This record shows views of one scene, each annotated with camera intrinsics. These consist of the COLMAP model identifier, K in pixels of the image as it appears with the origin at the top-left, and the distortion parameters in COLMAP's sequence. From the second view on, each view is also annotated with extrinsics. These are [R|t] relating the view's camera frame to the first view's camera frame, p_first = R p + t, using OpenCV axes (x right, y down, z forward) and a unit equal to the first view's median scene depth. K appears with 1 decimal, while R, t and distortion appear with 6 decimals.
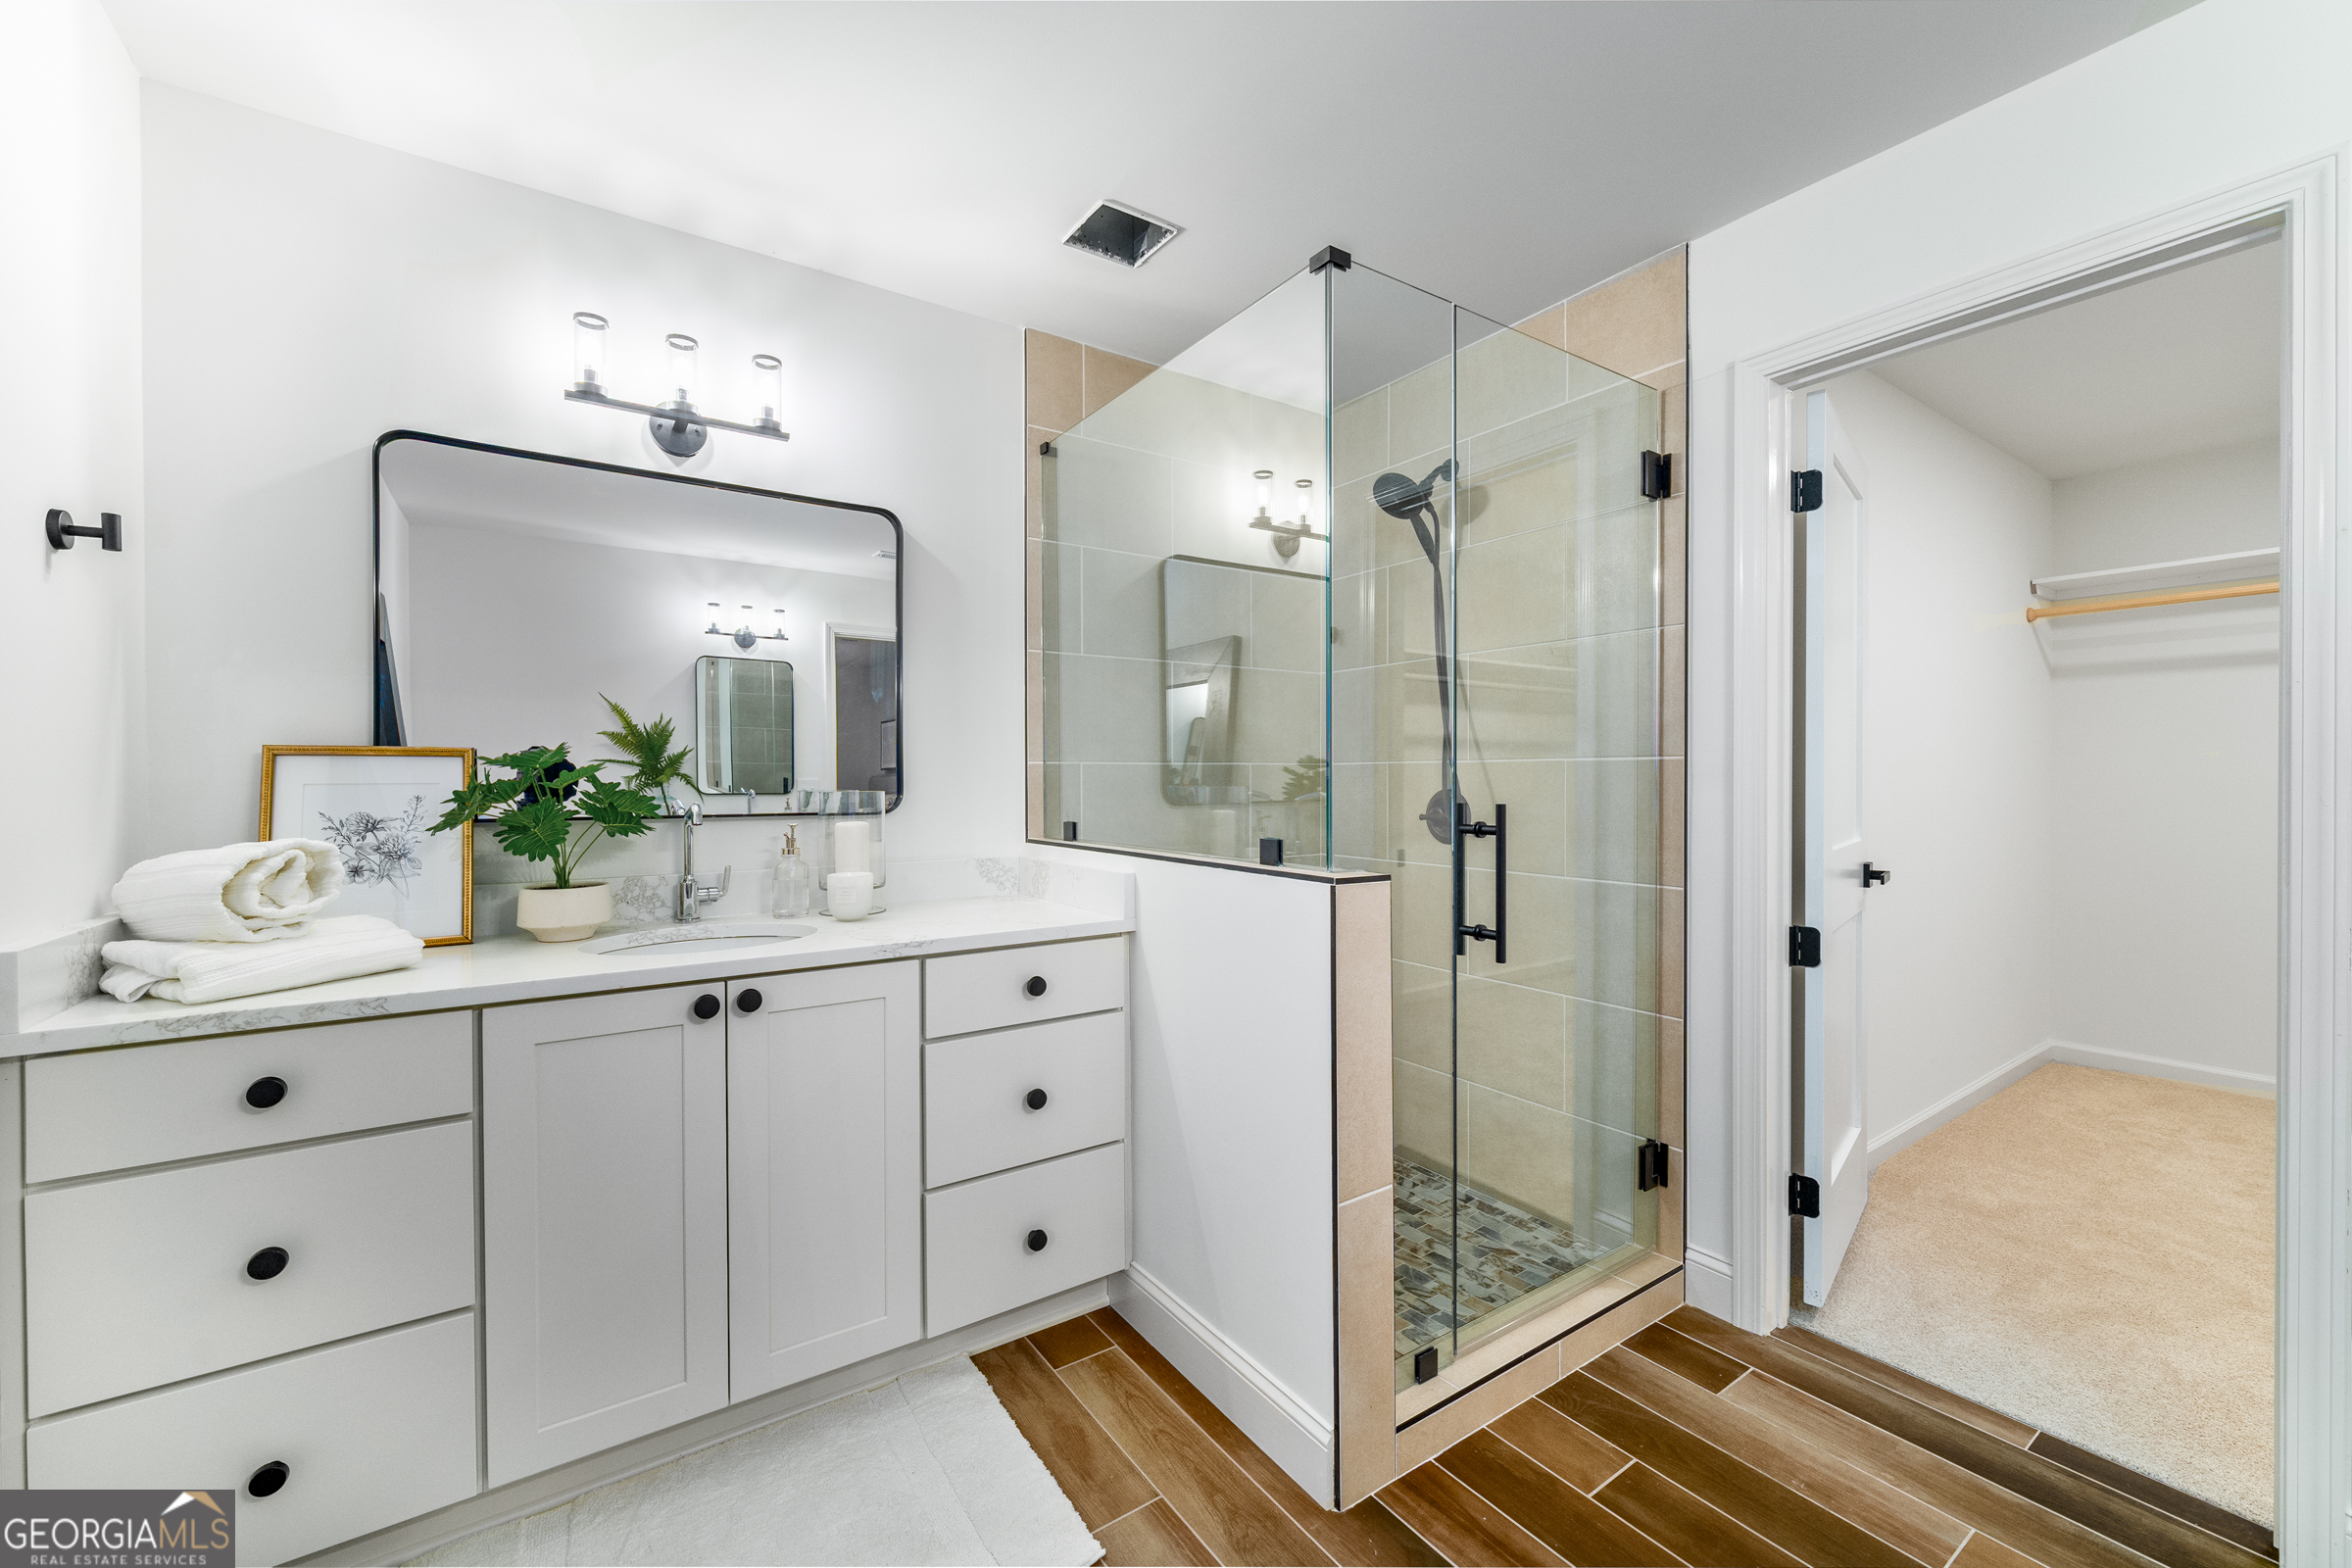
lens RADIAL K [[911.7, 0, 1168.8], [0, 911.7, 786.4], [0, 0, 1]] dist [-0.003358, -0.000181]
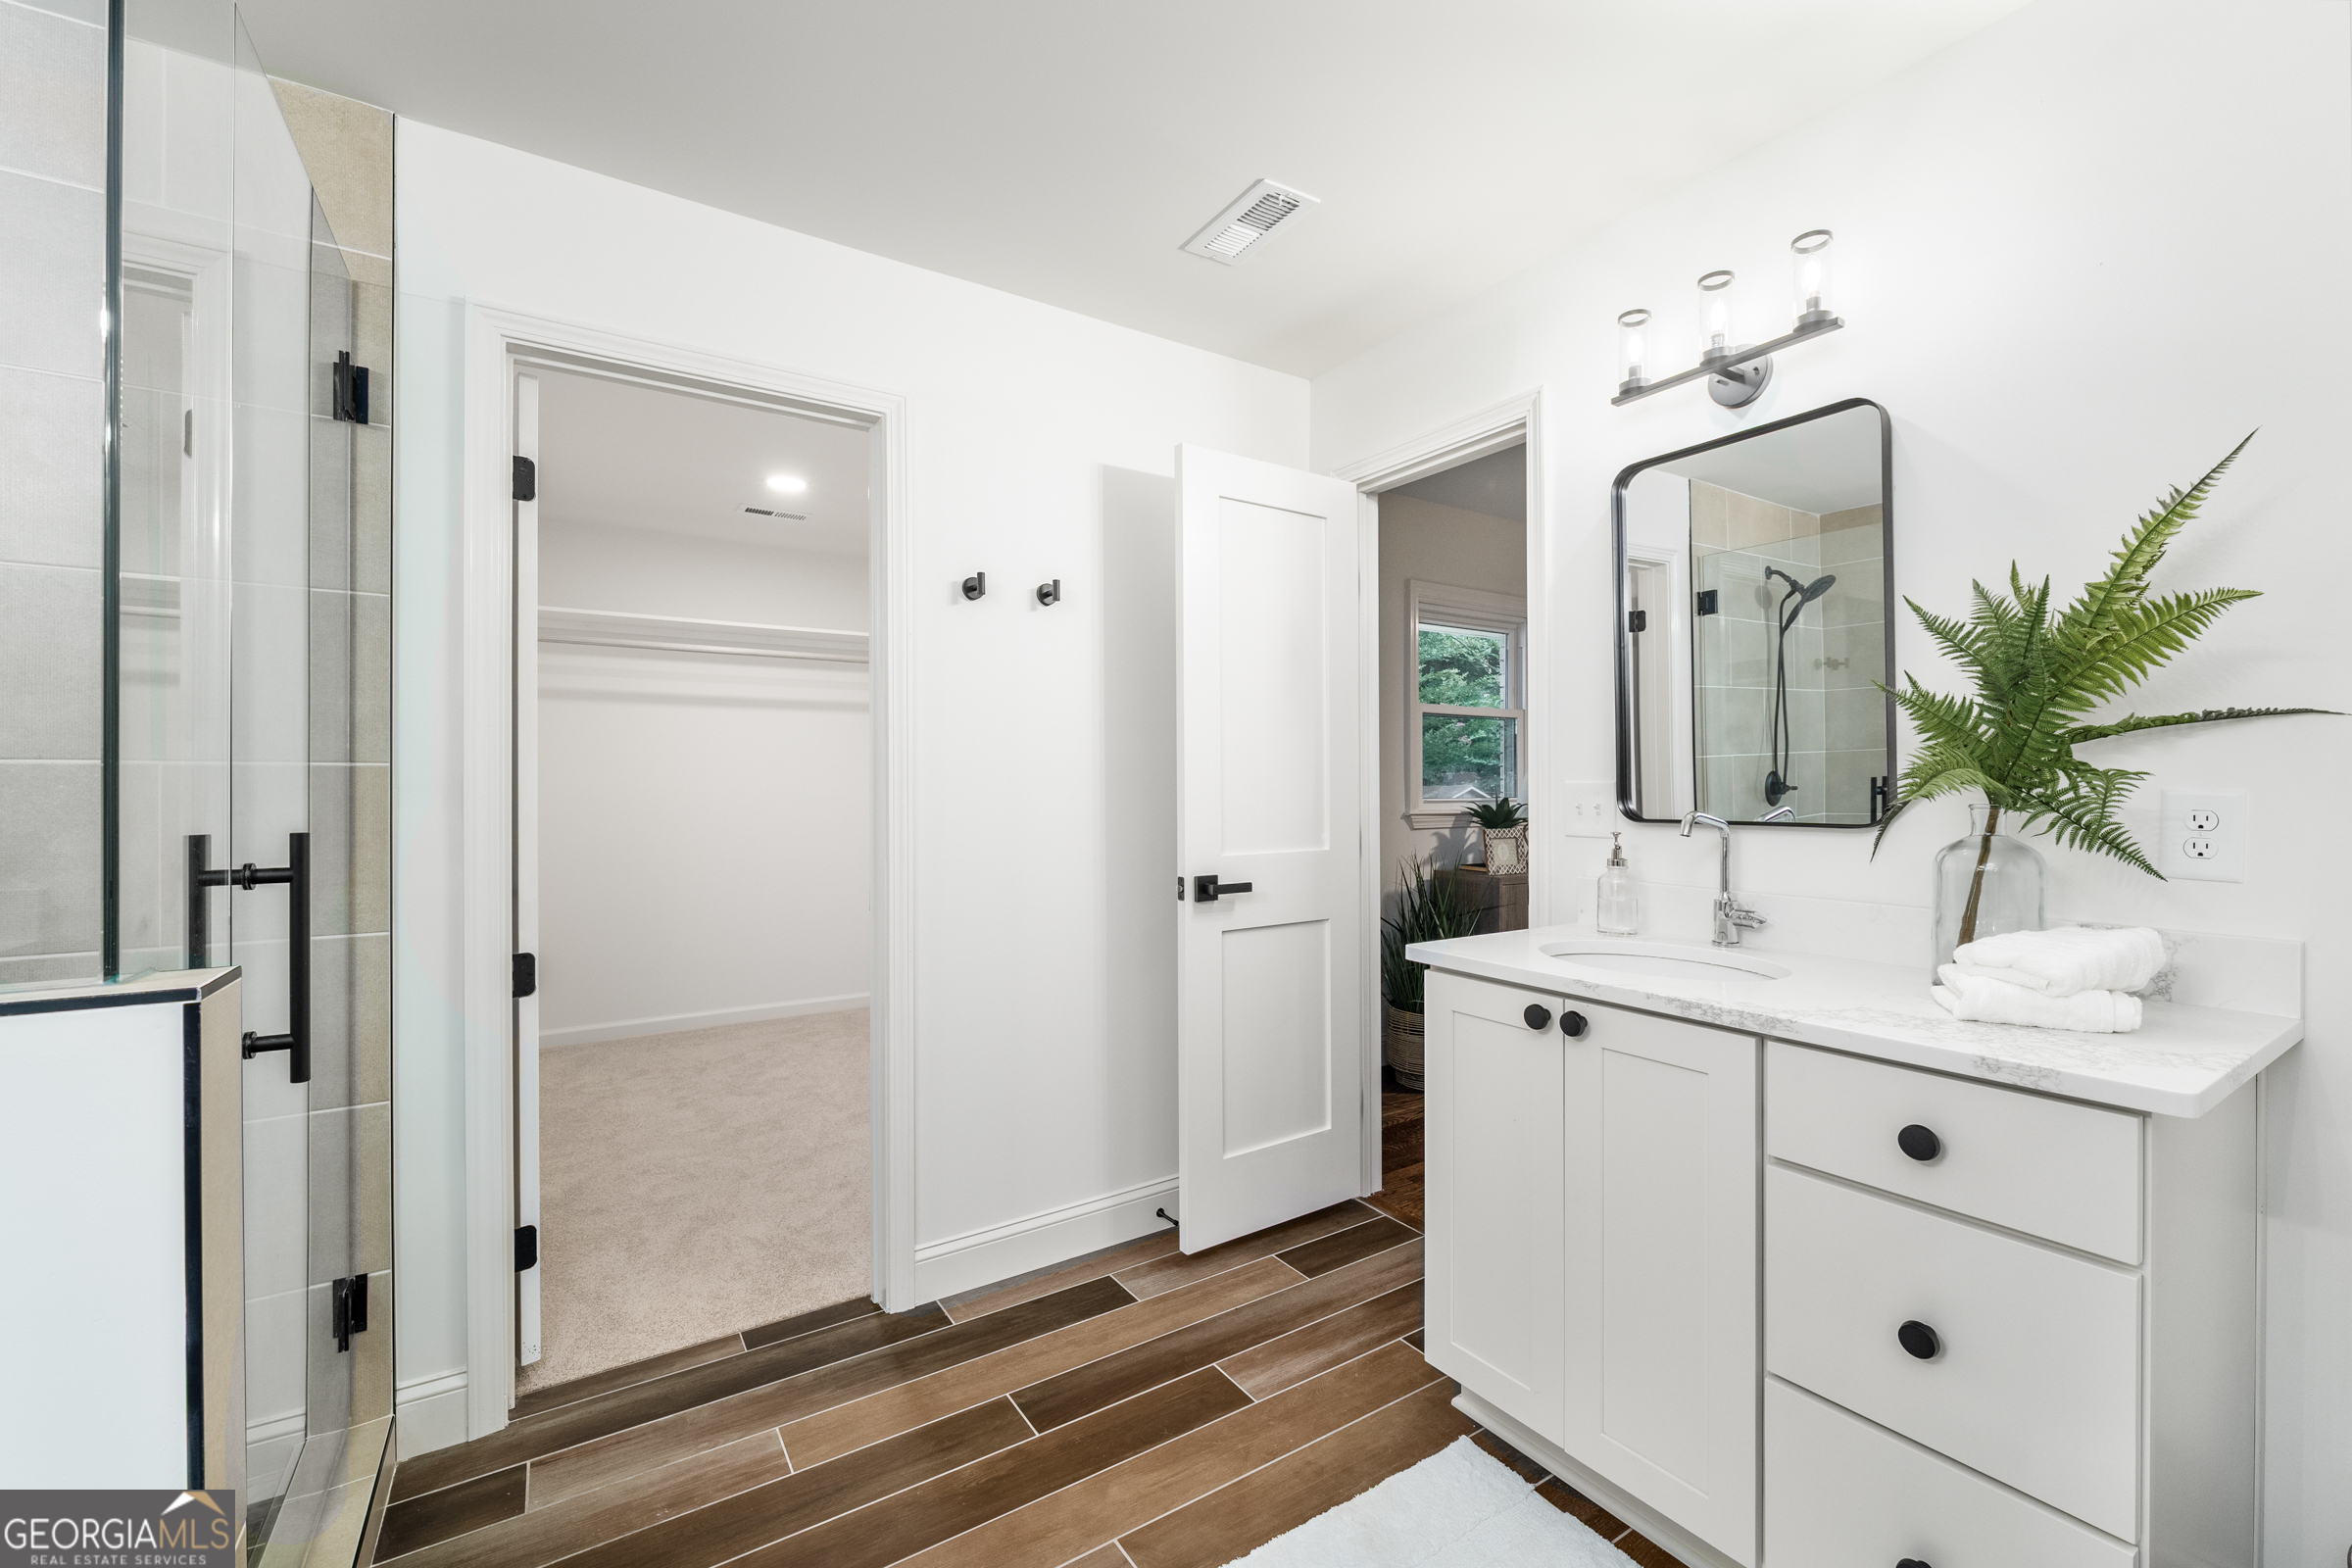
lens RADIAL K [[980.2, 0, 1173.6], [0, 980.2, 778.6], [0, 0, 1]] dist [-0.007322, -0.000366]
pose [[0.018139, 0.006390, 0.999815, -0.275590], [0.012975, 0.999894, -0.006626, -0.005594], [-0.999751, 0.013093, 0.018054, 0.332729]]
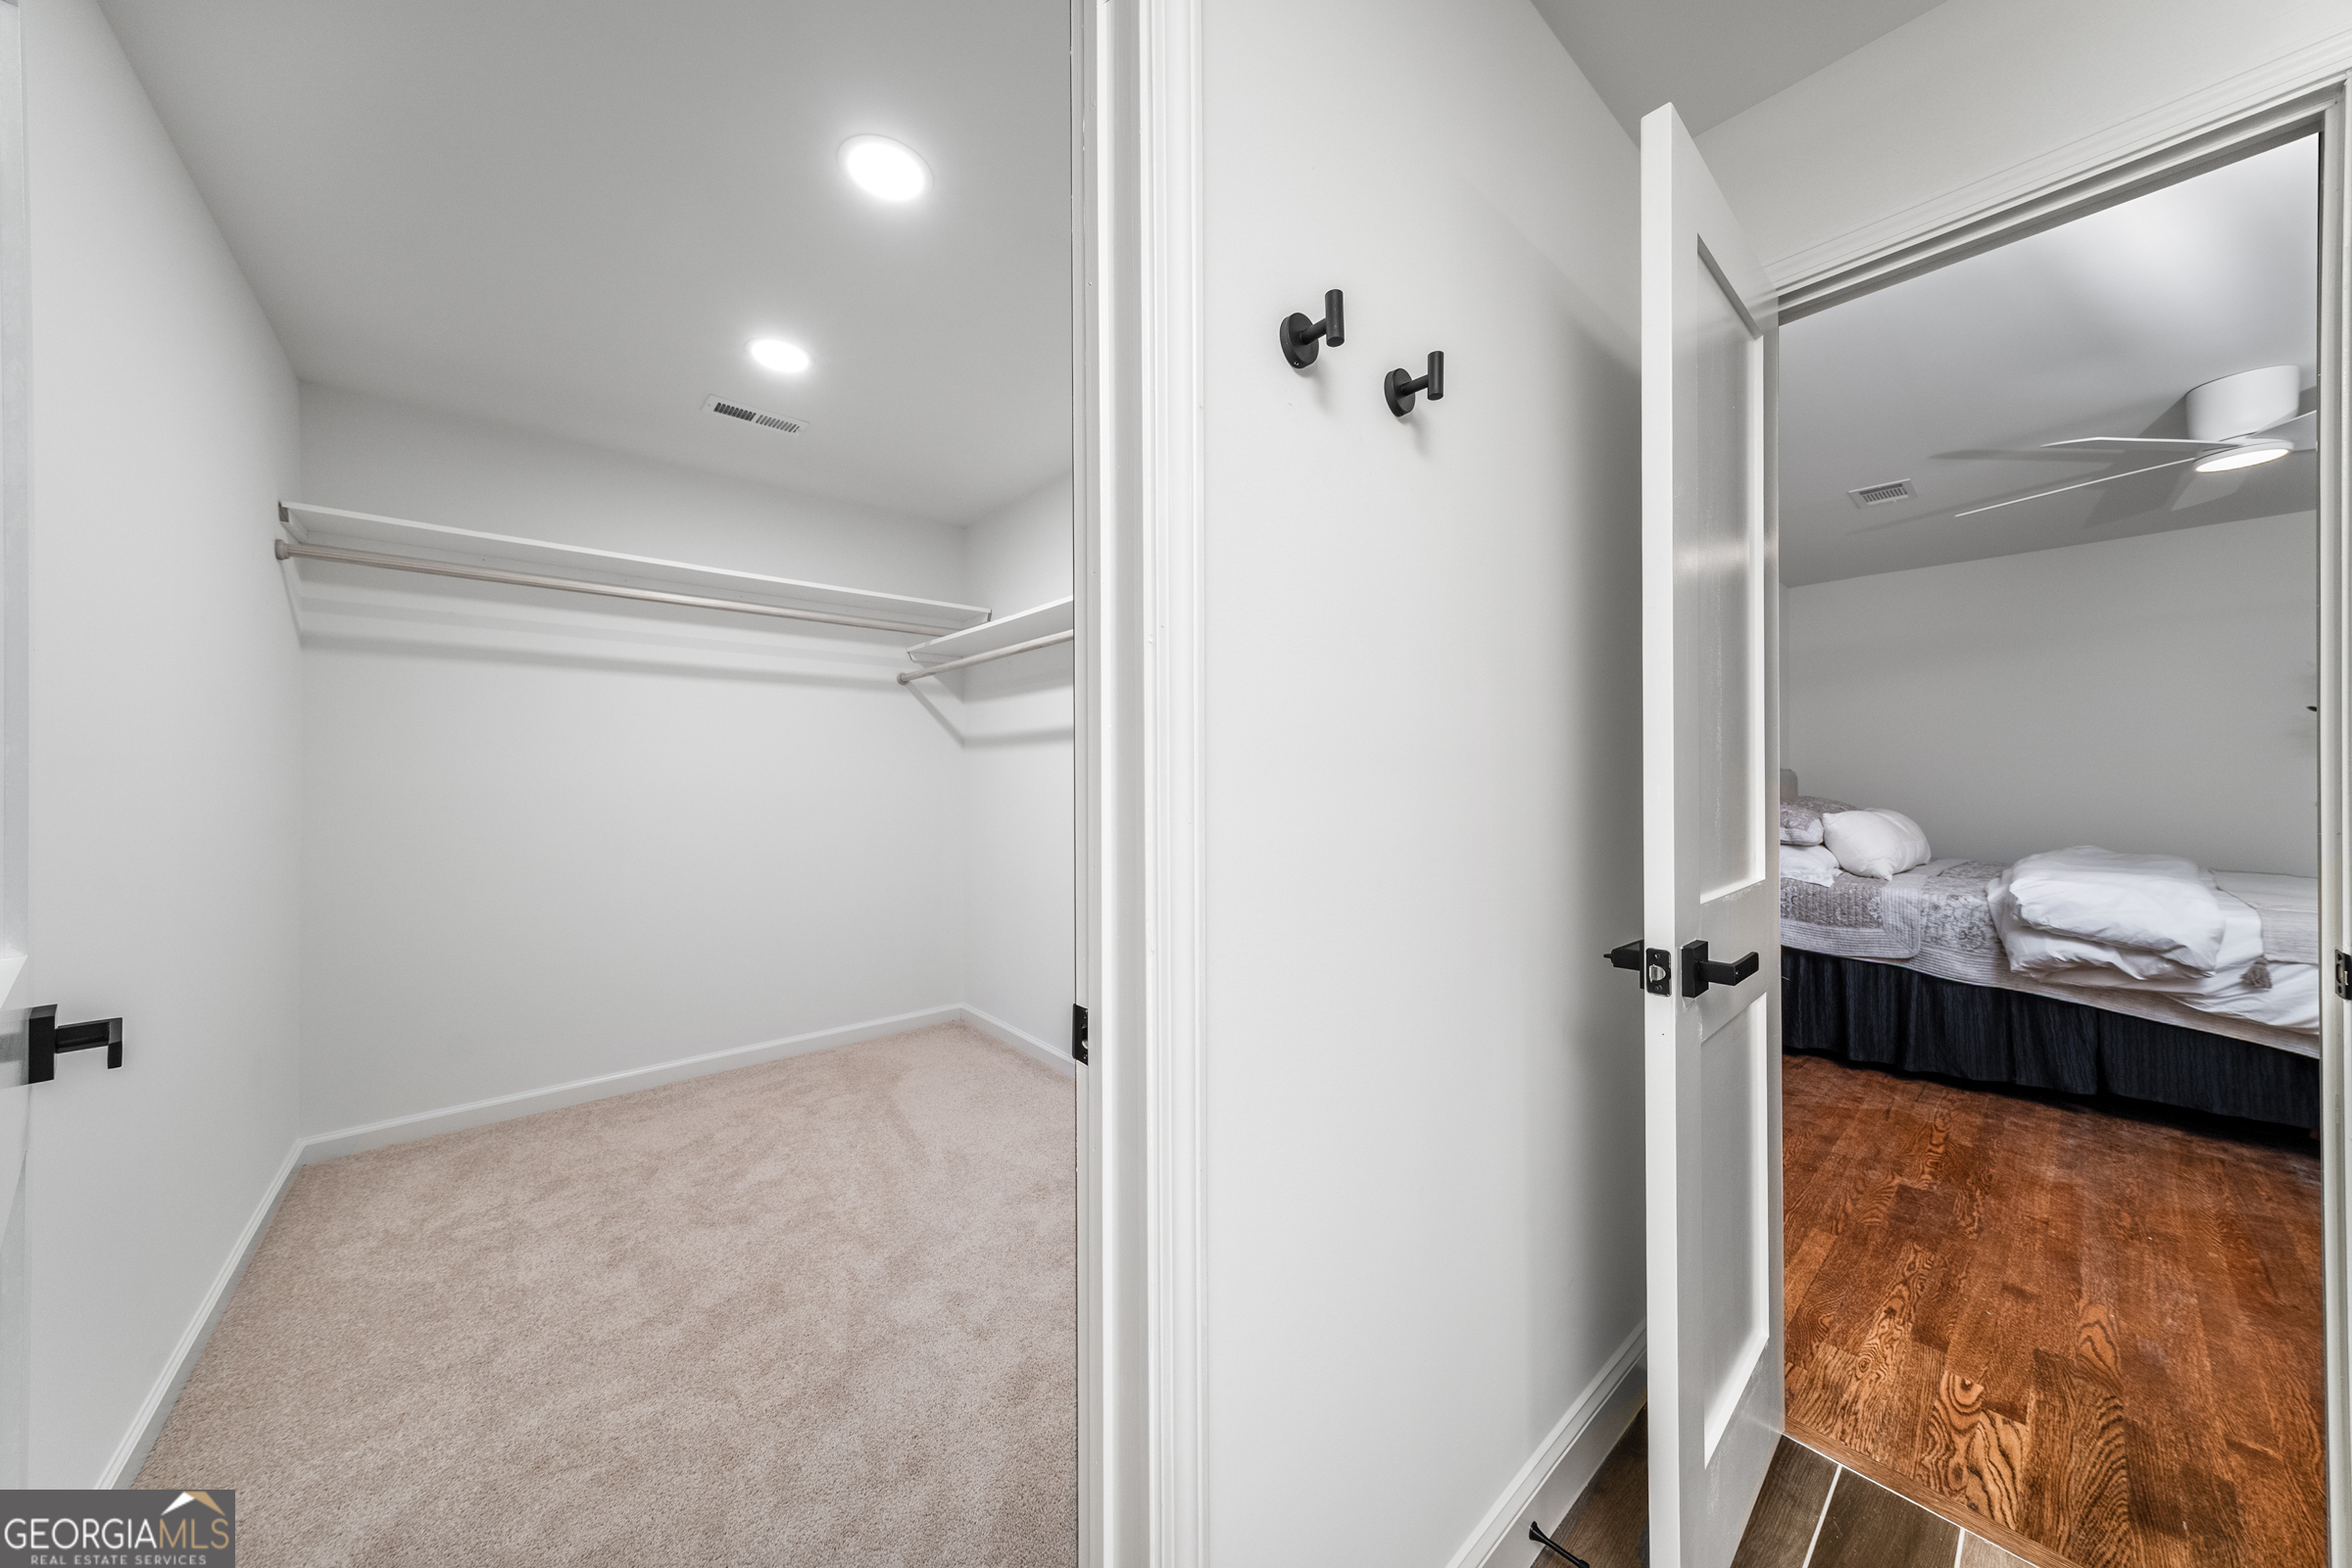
lens RADIAL K [[782.8, 0, 1174.1], [0, 782.8, 774.2], [0, 0, 1]] dist [0.006991, 0.000160]
pose [[-0.121434, 0.006420, 0.992579, 0.477962], [0.013729, 0.999894, -0.004788, -0.006740], [-0.992505, 0.013046, -0.121510, 0.716653]]
